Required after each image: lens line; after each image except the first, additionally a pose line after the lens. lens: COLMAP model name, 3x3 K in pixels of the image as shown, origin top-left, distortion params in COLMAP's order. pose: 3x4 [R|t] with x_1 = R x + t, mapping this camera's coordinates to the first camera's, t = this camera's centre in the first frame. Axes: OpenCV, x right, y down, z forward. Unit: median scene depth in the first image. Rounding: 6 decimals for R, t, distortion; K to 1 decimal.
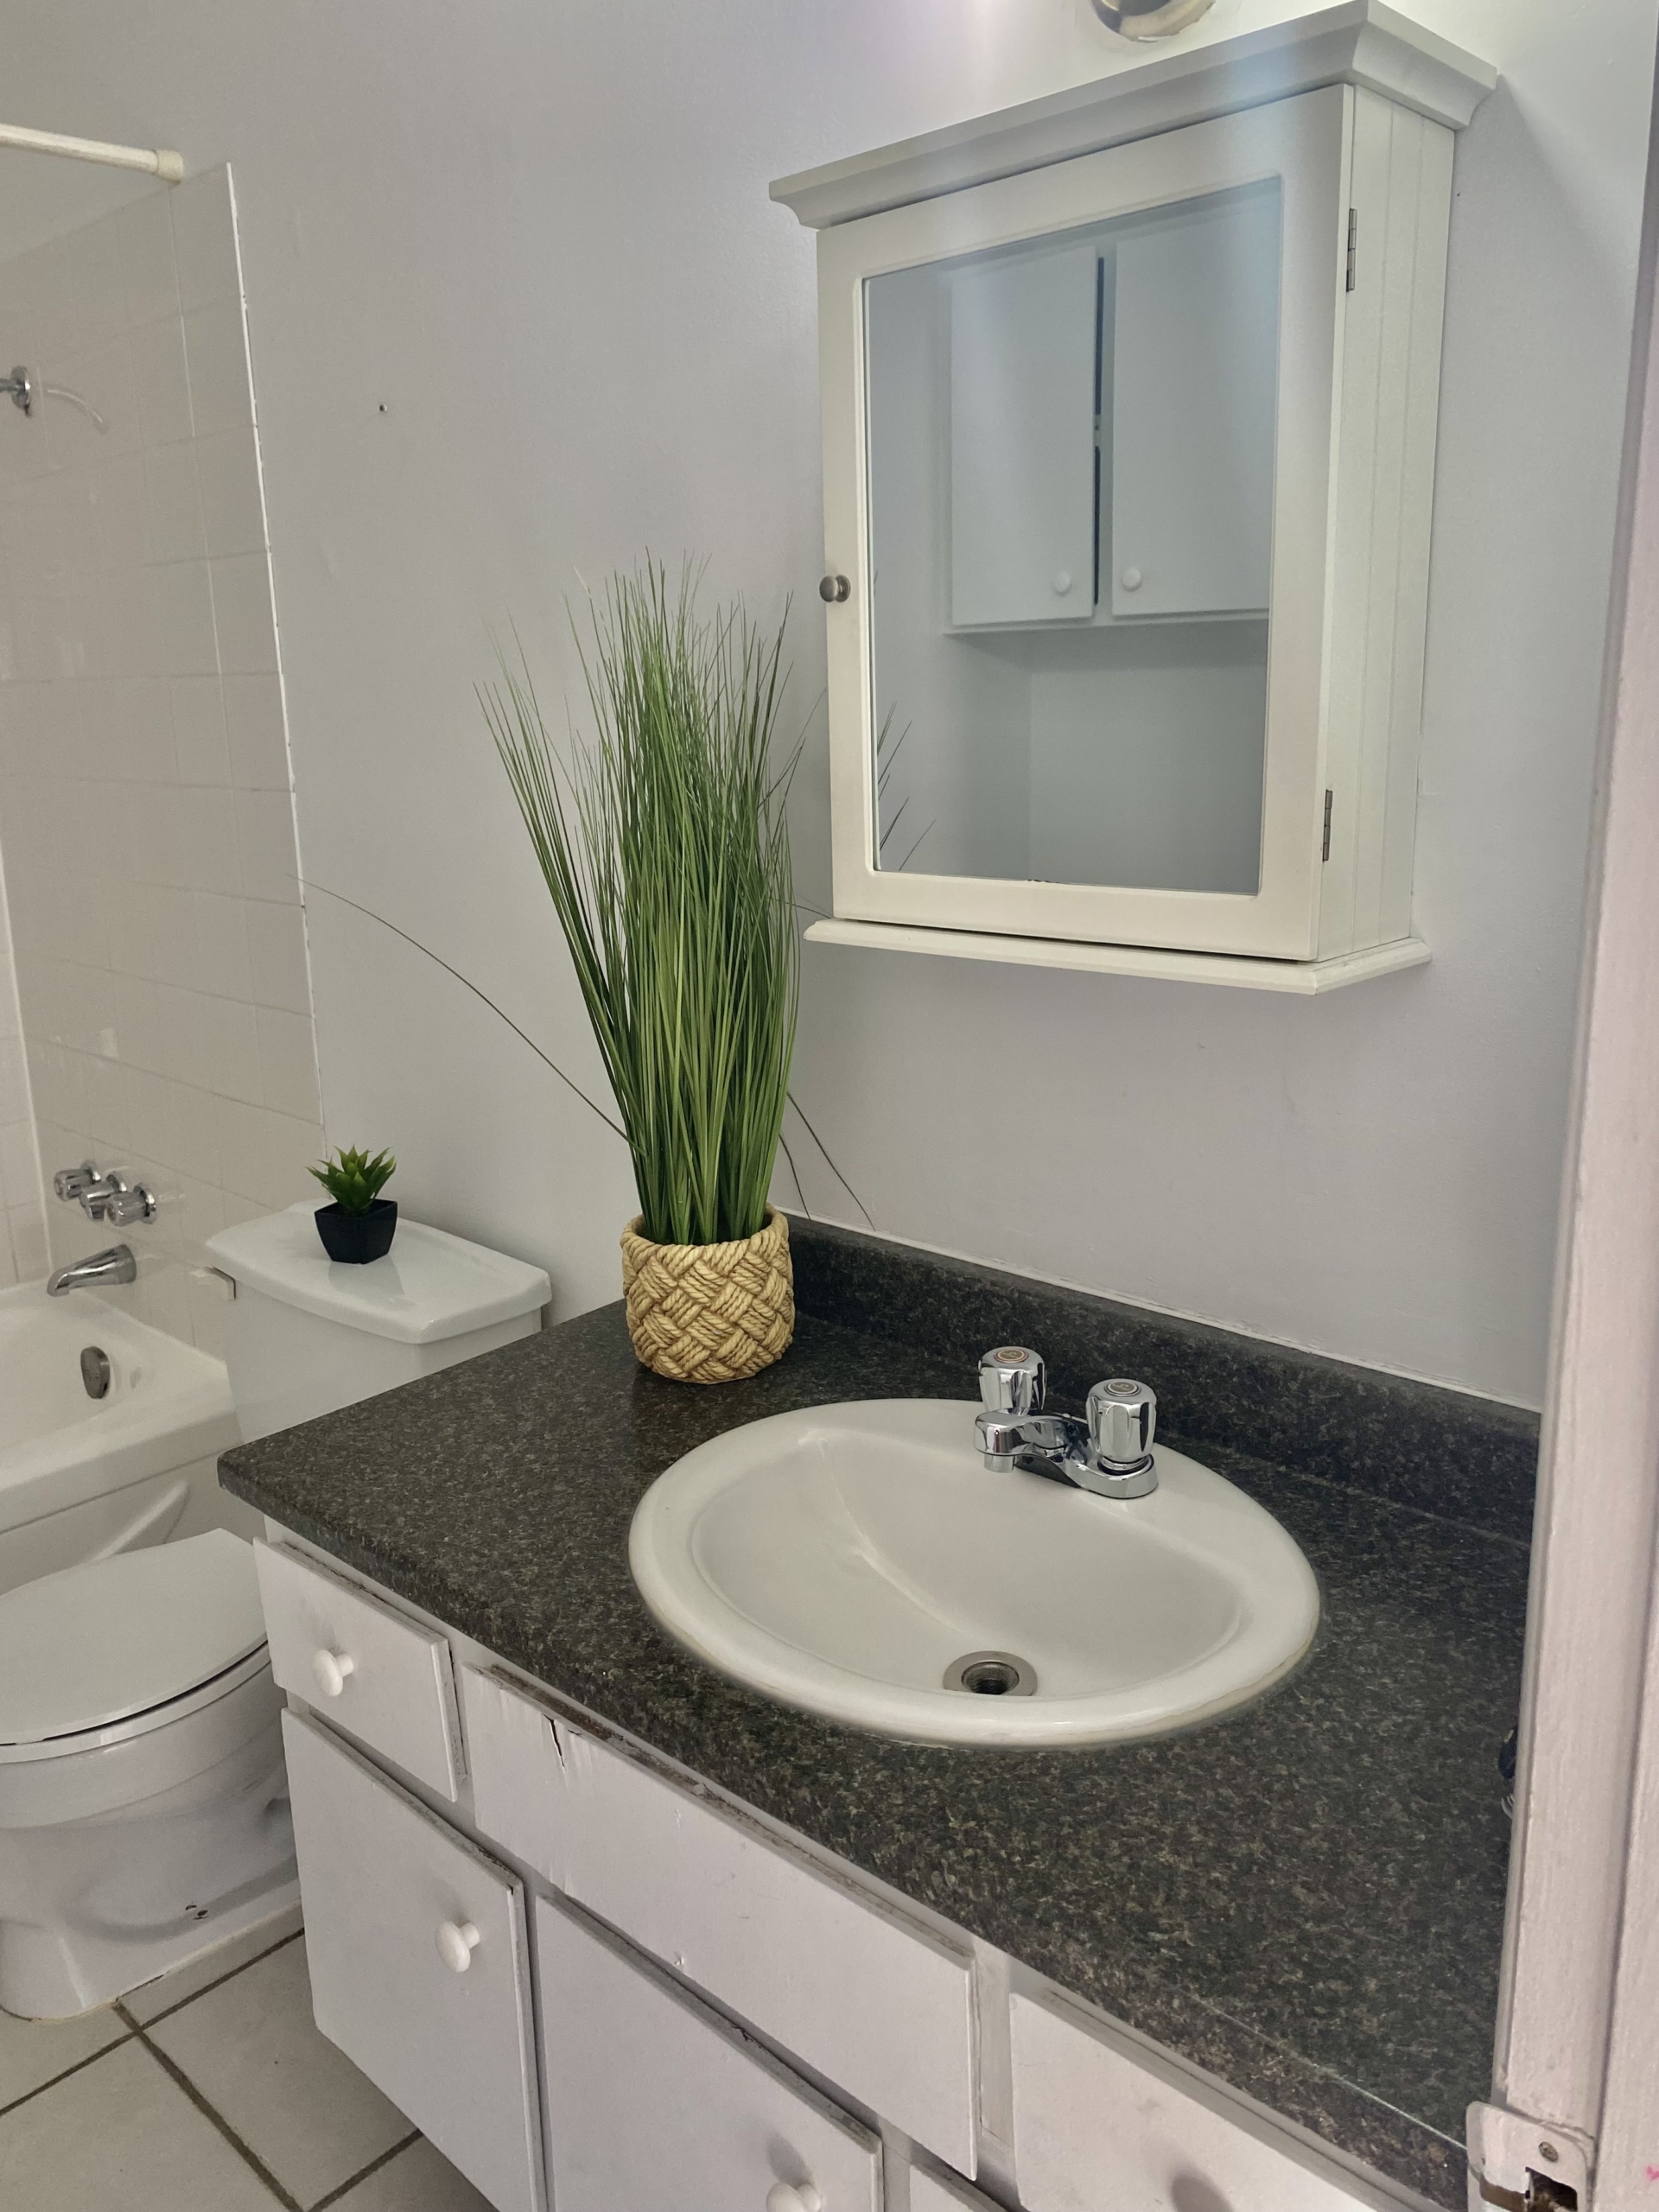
lens RADIAL K [[1681.7, 0, 824.4], [0, 1681.7, 1054.4], [0, 0, 1]] dist [0.017549, -0.003694]
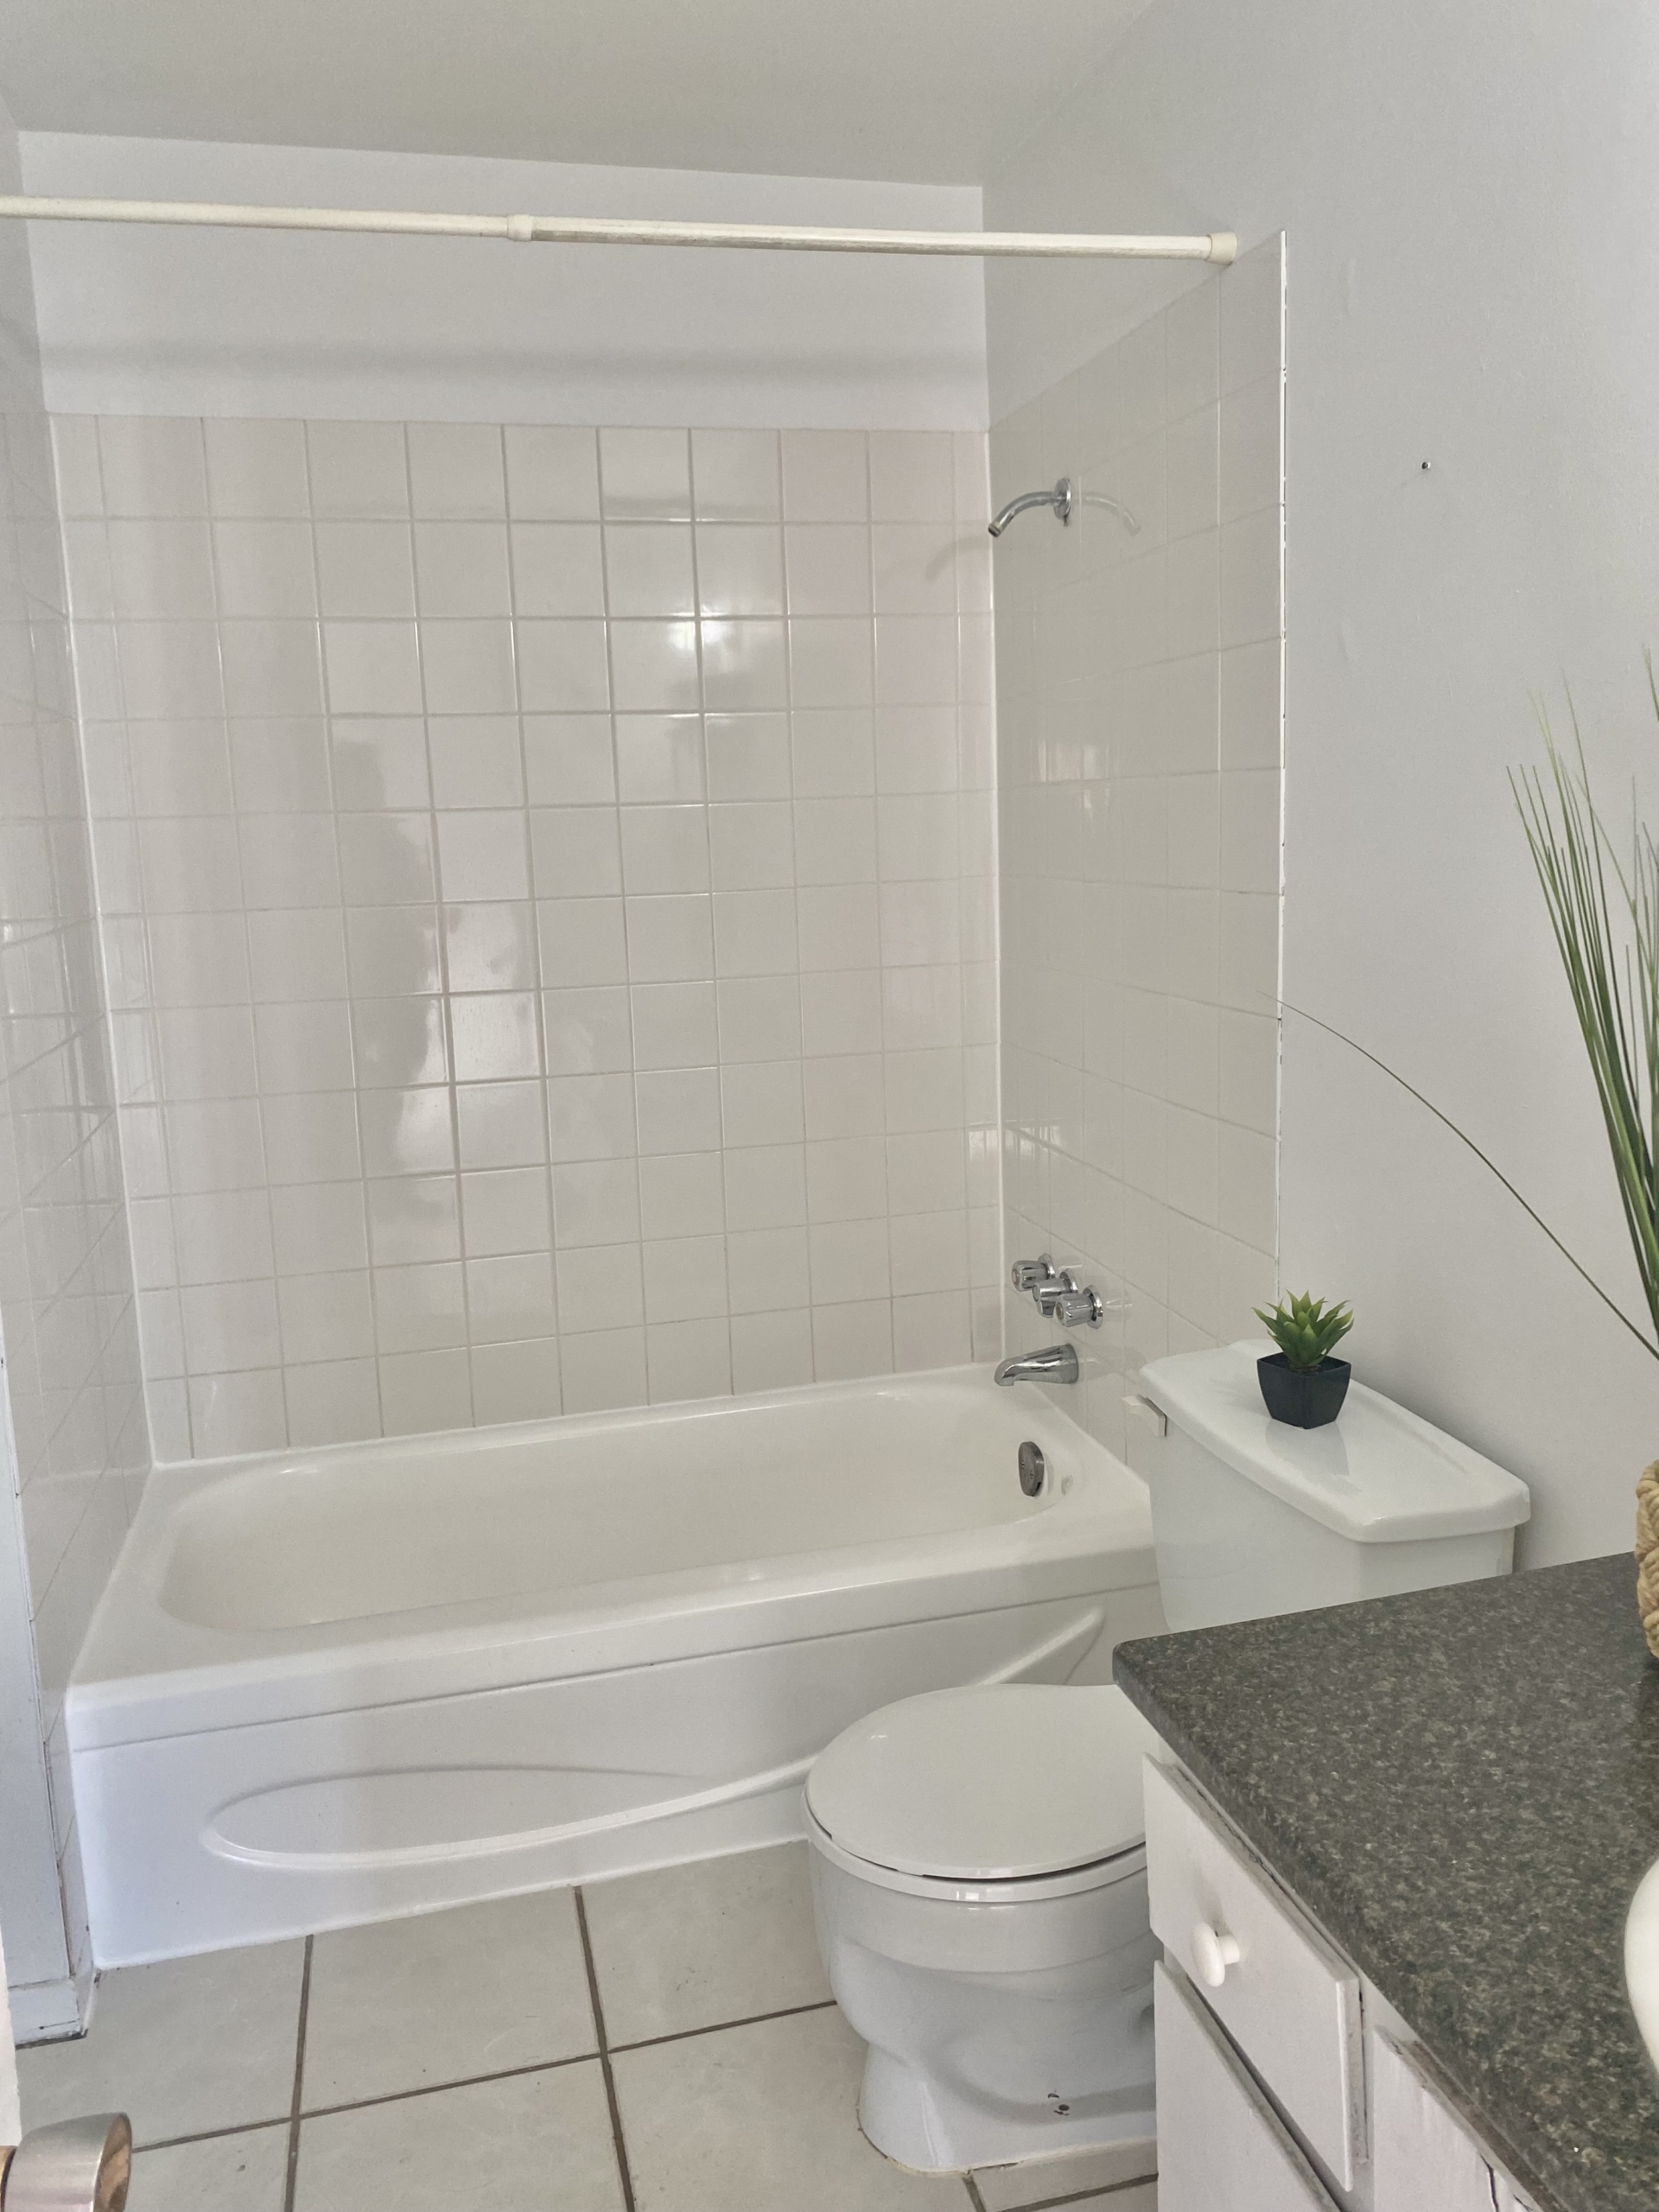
lens RADIAL K [[1681.7, 0, 824.4], [0, 1681.7, 1054.4], [0, 0, 1]] dist [0.017549, -0.003694]
pose [[0.840241, 0.076532, -0.536785, -0.029677], [-0.107772, 0.993809, -0.027007, -0.021377], [0.531395, 0.080543, 0.843287, 0.118893]]
